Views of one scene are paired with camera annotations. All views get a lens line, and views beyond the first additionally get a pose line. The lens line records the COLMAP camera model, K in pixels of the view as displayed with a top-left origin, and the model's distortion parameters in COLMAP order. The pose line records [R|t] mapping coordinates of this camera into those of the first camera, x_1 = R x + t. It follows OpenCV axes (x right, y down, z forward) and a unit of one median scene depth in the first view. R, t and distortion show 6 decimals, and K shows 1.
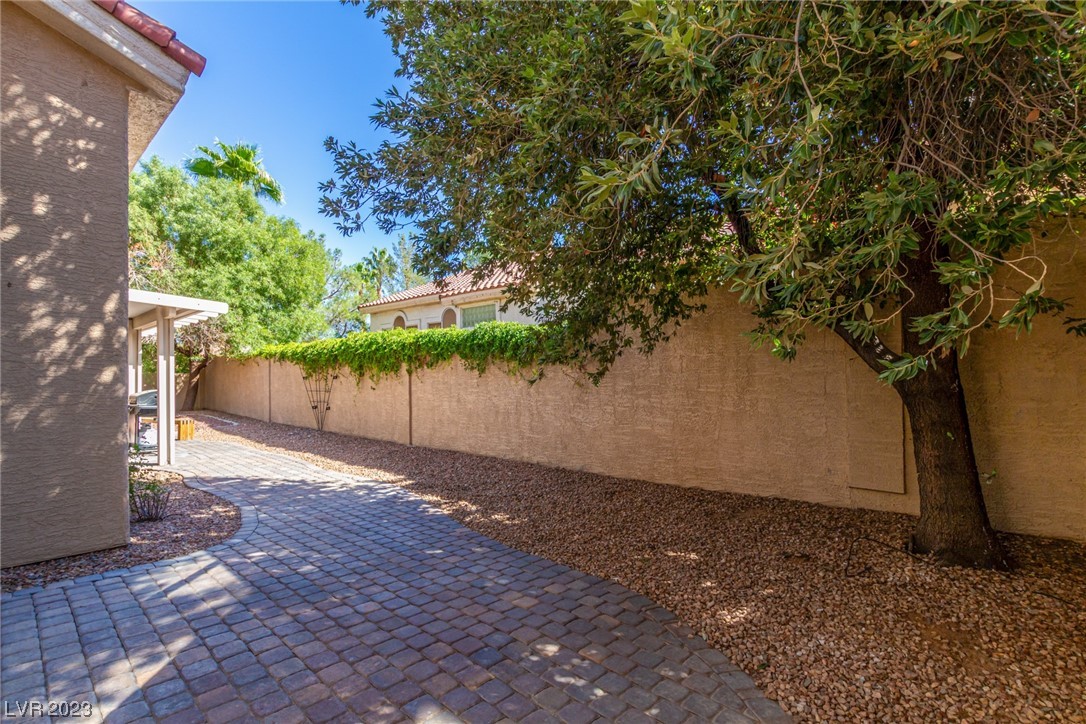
lens RADIAL K [[500.9, 0, 546.6], [0, 500.9, 368.0], [0, 0, 1]] dist [0.009177, -0.004376]
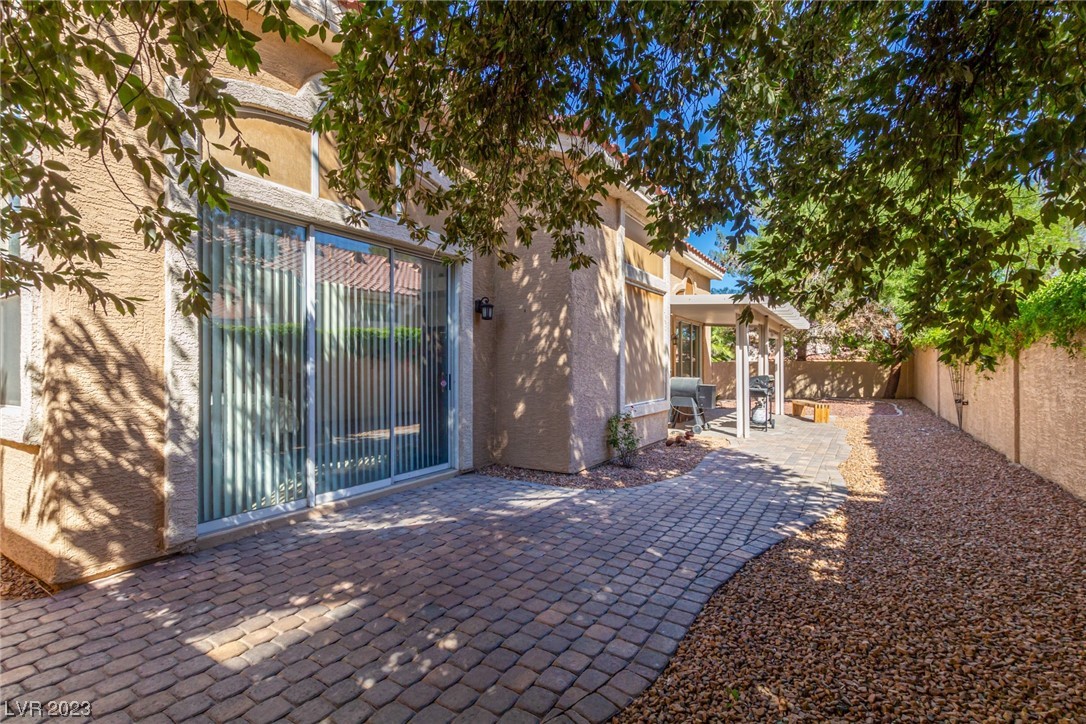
lens RADIAL K [[500.9, 0, 547.9], [0, 500.9, 365.9], [0, 0, 1]] dist [0.009177, -0.004376]
pose [[0.198023, -0.004725, -0.980186, 0.640118], [0.021447, 0.999770, -0.000486, 0.031974], [0.979963, -0.020926, 0.198078, 0.669837]]
